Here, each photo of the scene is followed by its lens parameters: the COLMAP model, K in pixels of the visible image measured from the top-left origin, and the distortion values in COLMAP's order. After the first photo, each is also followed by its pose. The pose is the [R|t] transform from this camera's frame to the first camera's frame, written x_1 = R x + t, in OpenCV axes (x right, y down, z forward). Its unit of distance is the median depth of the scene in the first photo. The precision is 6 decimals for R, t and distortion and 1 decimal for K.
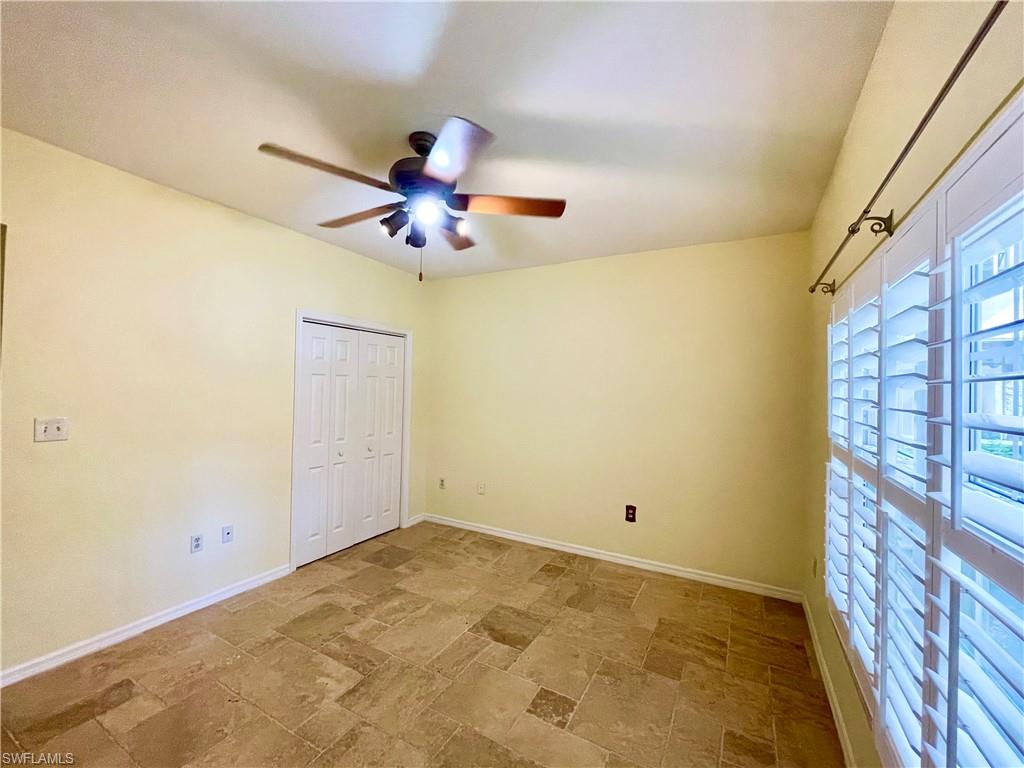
lens RADIAL K [[423.1, 0, 512.0], [0, 423.1, 384.0], [0, 0, 1]] dist [0.000384, -0.000263]
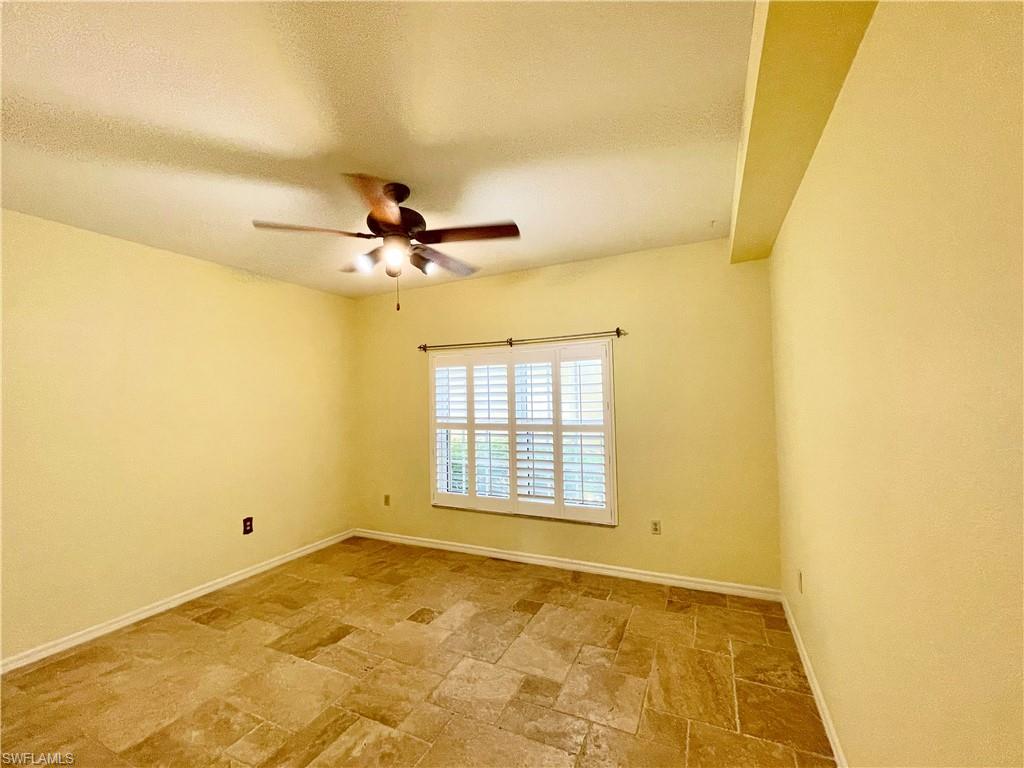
lens RADIAL K [[423.1, 0, 512.0], [0, 423.1, 384.0], [0, 0, 1]] dist [0.000384, -0.000263]
pose [[-0.070759, 0.017017, 0.997348, -0.979146], [0.006353, 0.999842, -0.016609, -0.015299], [-0.997473, 0.005161, -0.070856, 0.549636]]
